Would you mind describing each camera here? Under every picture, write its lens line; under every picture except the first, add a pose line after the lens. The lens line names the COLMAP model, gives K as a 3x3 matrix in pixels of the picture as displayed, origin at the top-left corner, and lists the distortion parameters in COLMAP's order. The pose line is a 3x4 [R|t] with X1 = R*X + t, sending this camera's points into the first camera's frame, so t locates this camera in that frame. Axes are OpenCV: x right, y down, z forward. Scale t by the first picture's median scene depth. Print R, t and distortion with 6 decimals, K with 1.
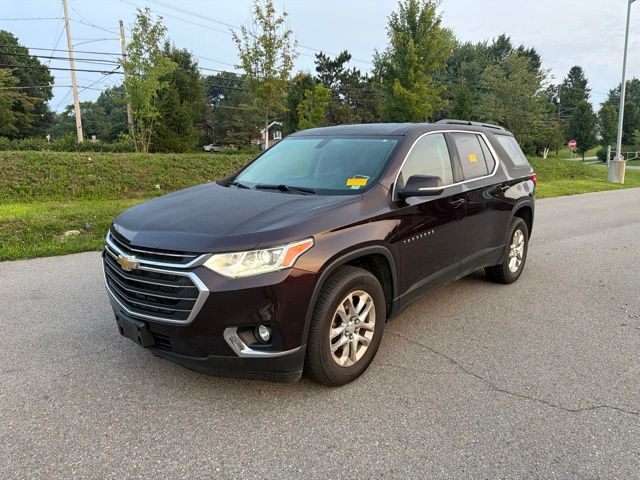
lens RADIAL K [[452.9, 0, 320.0], [0, 452.9, 240.0], [0, 0, 1]] dist [0.001078, -0.001146]
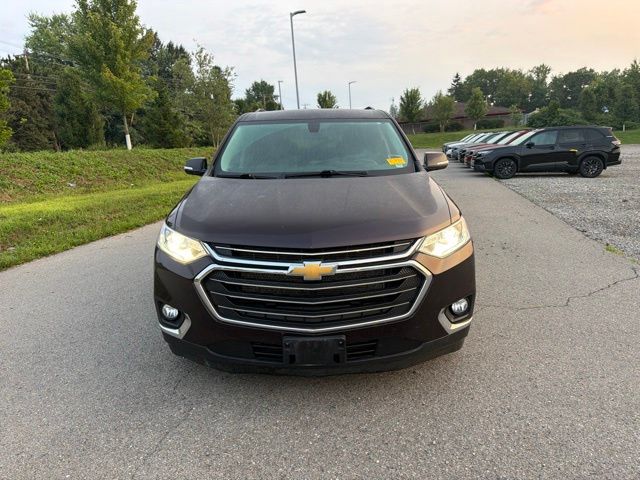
lens RADIAL K [[449.1, 0, 321.3], [0, 449.1, 236.4], [0, 0, 1]] dist [-0.000884, -0.009804]
pose [[0.752309, -0.160258, 0.639021, -0.696770], [0.155254, 0.985771, 0.064439, -0.045257], [-0.640256, 0.050732, 0.766485, 0.283822]]
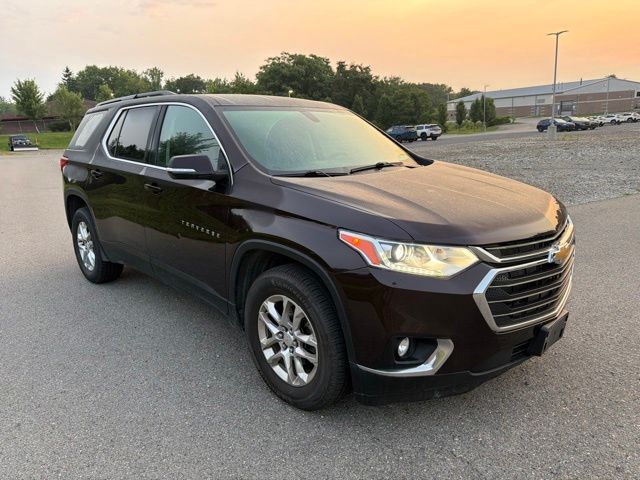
lens RADIAL K [[449.1, 0, 321.3], [0, 449.1, 236.4], [0, 0, 1]] dist [-0.000884, -0.009804]
pose [[0.075684, -0.230871, 0.970036, -0.953296], [0.211077, 0.954490, 0.210702, -0.188258], [-0.974535, 0.188806, 0.120971, 1.007230]]
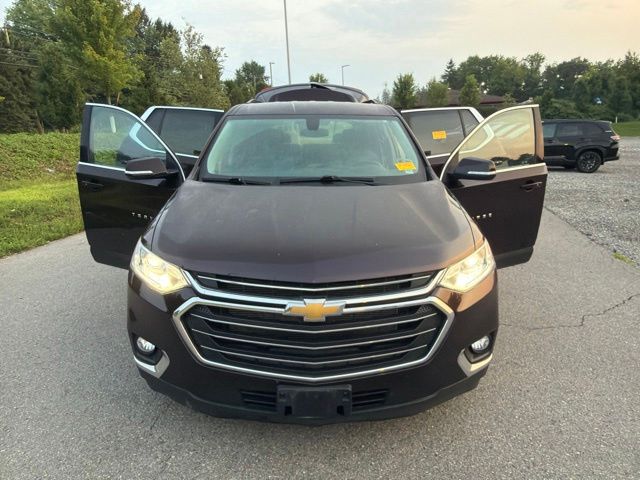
lens RADIAL K [[452.5, 0, 320.0], [0, 452.5, 240.0], [0, 0, 1]] dist [-0.018509, 0.008380]
pose [[0.741389, -0.171296, 0.648846, -0.638245], [0.134006, 0.985190, 0.106972, -0.093859], [-0.657560, 0.007642, 0.753363, 0.370371]]
